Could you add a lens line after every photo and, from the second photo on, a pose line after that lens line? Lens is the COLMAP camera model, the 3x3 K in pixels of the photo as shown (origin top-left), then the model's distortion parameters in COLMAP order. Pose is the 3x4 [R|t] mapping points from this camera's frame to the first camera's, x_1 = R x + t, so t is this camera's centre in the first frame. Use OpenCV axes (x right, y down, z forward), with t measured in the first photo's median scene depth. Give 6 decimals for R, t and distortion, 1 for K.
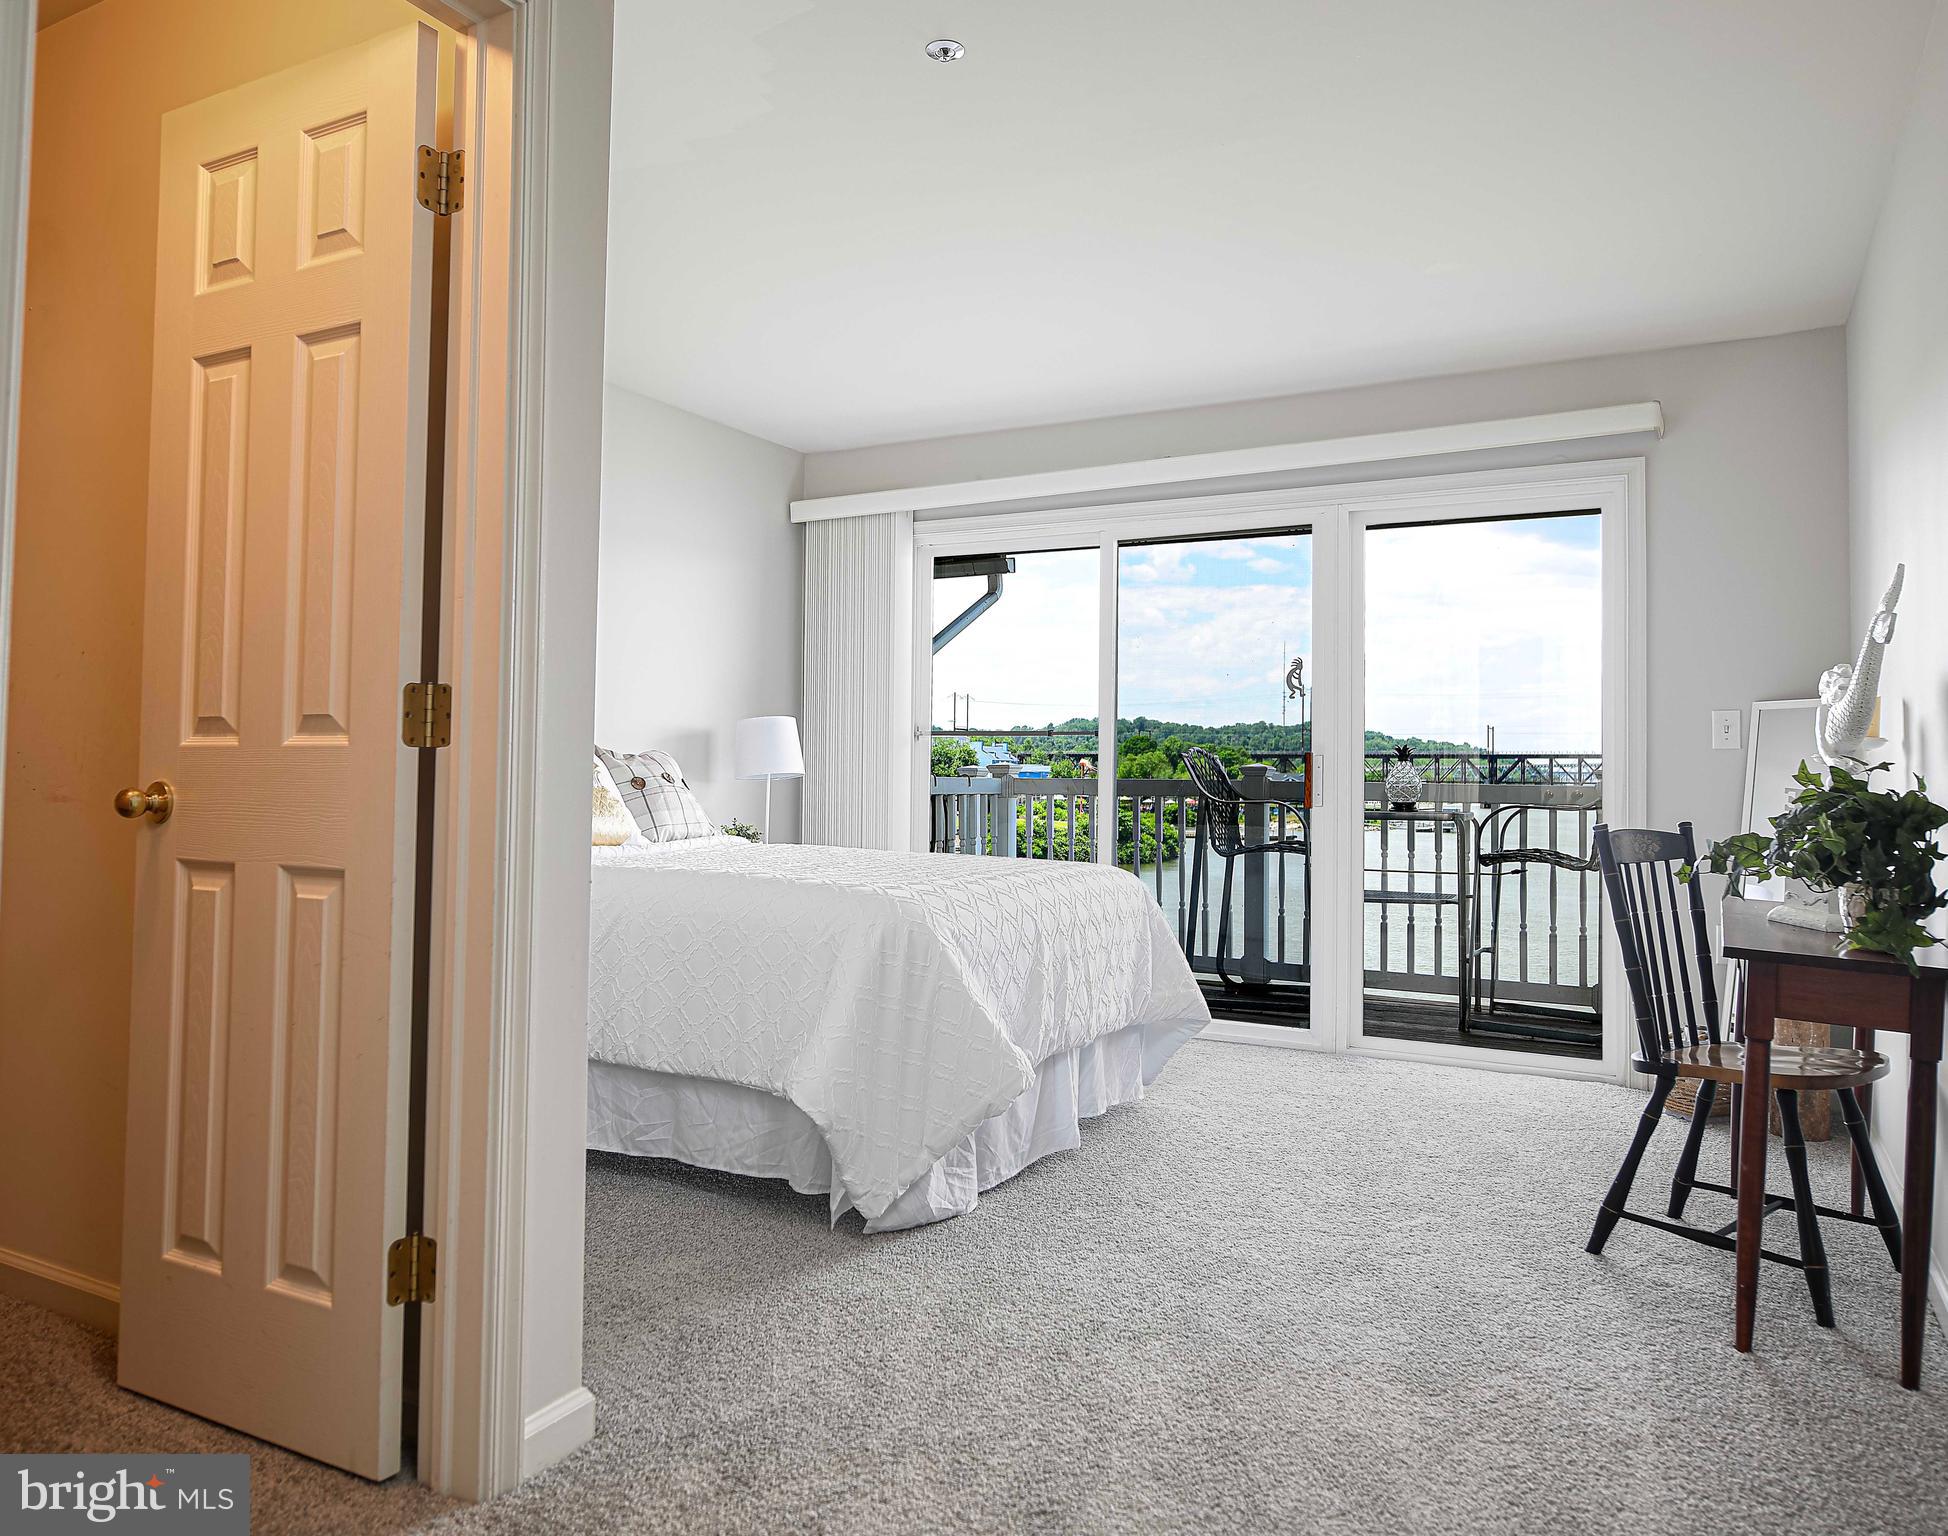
lens RADIAL K [[1381.0, 0, 957.4], [0, 1381.0, 758.5], [0, 0, 1]] dist [0.001974, 0.005249]
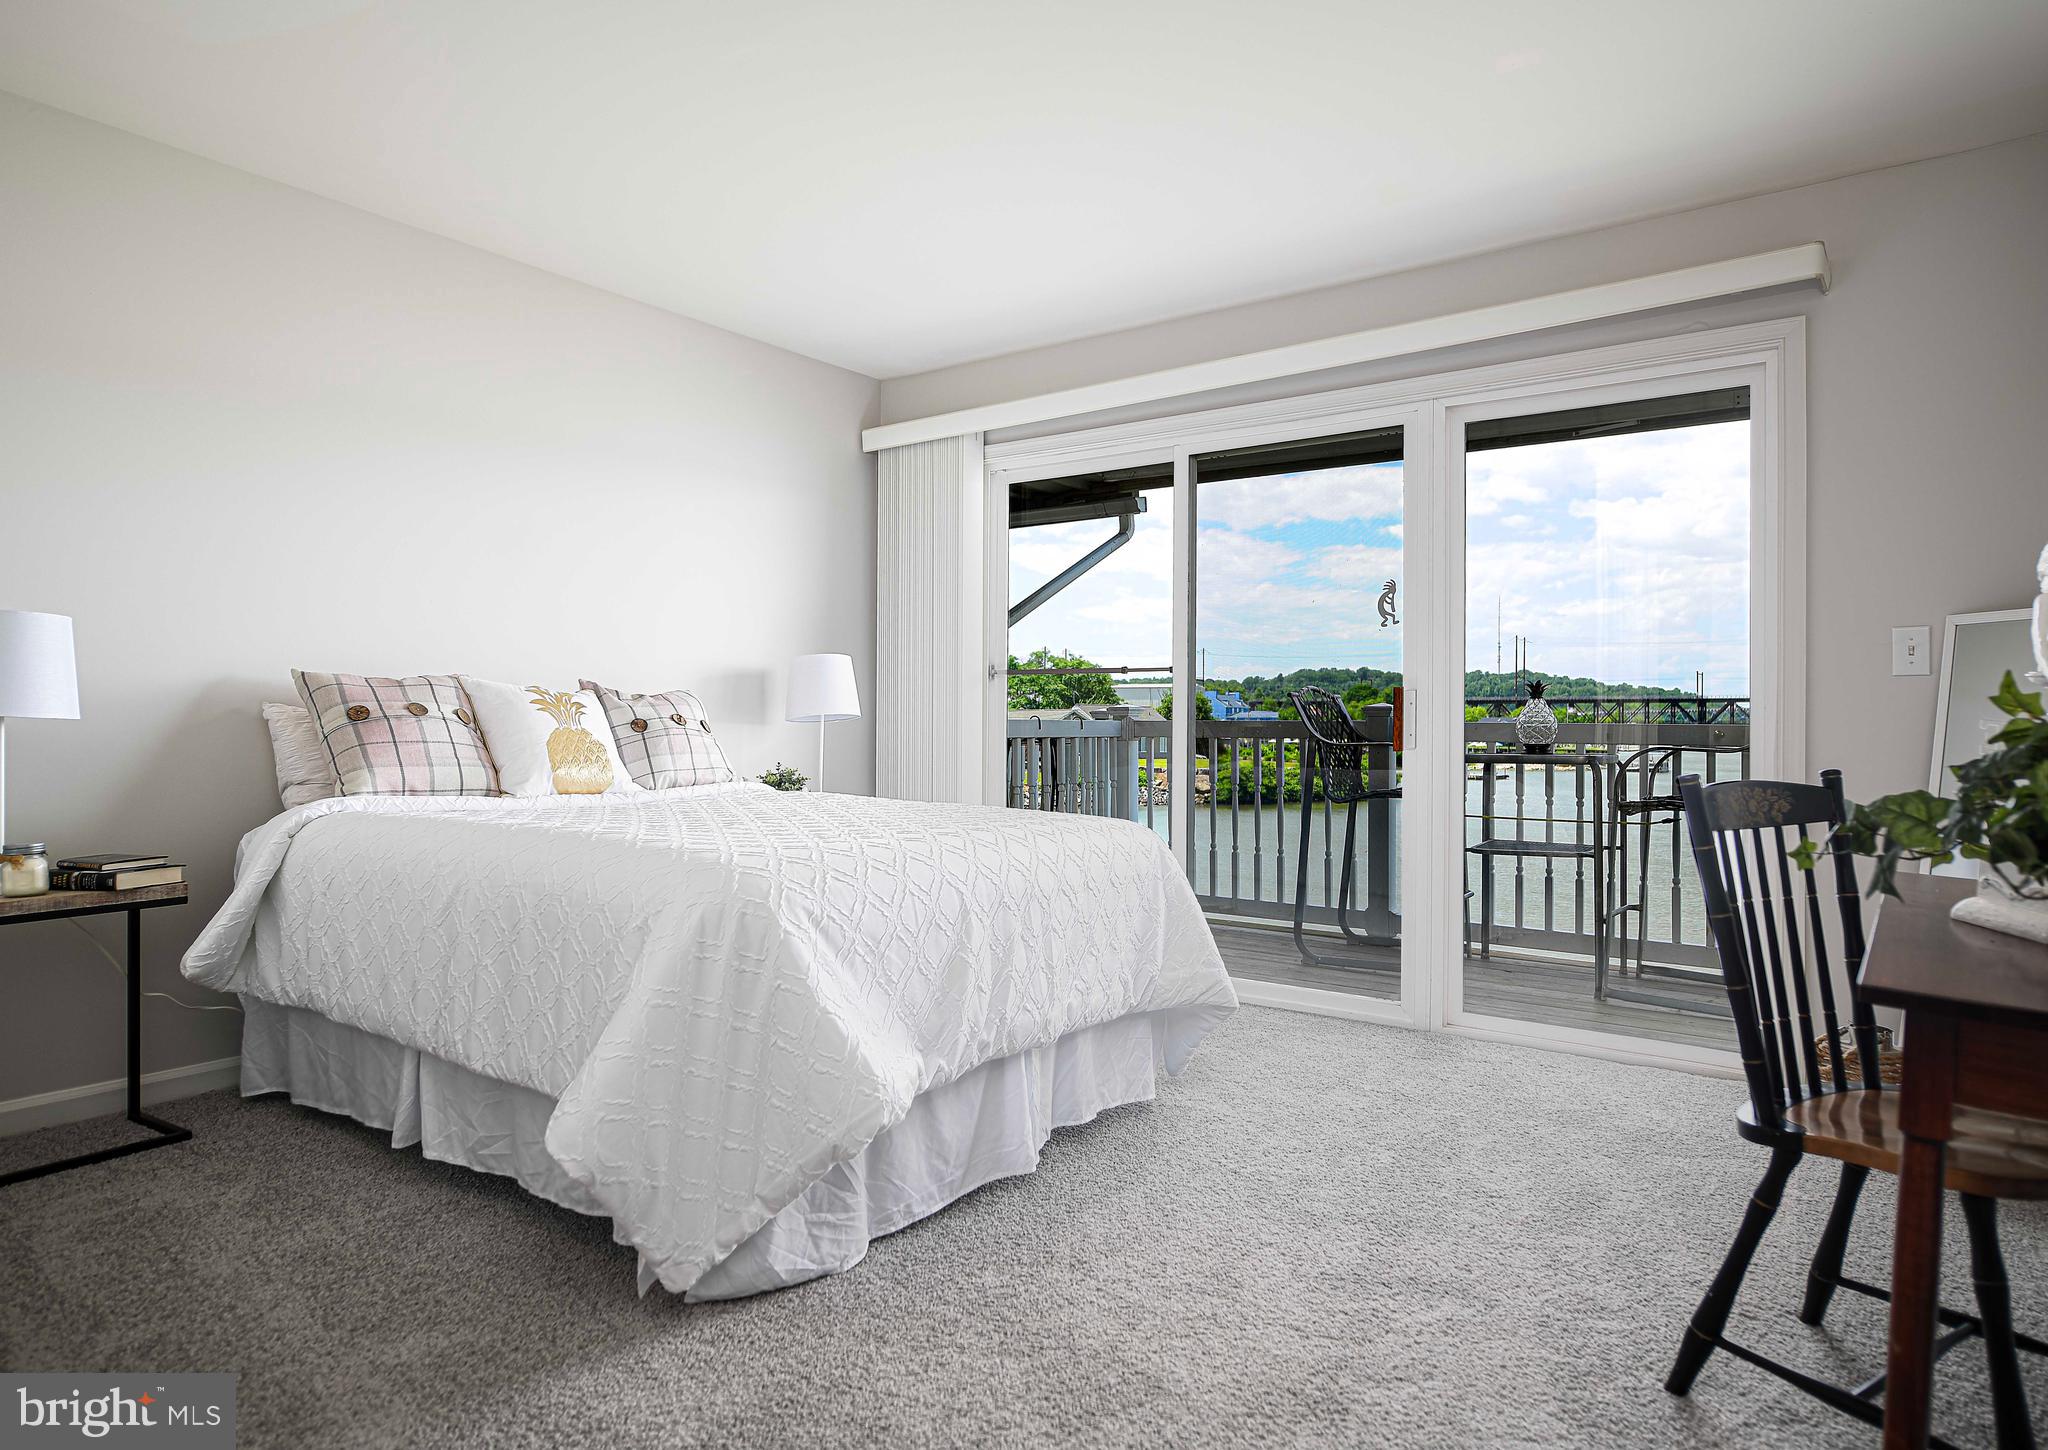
lens RADIAL K [[1225.9, 0, 1046.3], [0, 1225.9, 729.9], [0, 0, 1]] dist [0.002409, -0.002879]
pose [[0.992681, -0.004268, -0.120690, 0.175958], [0.006562, 0.999805, 0.018613, 0.009530], [0.120587, -0.019269, 0.992516, 0.283621]]
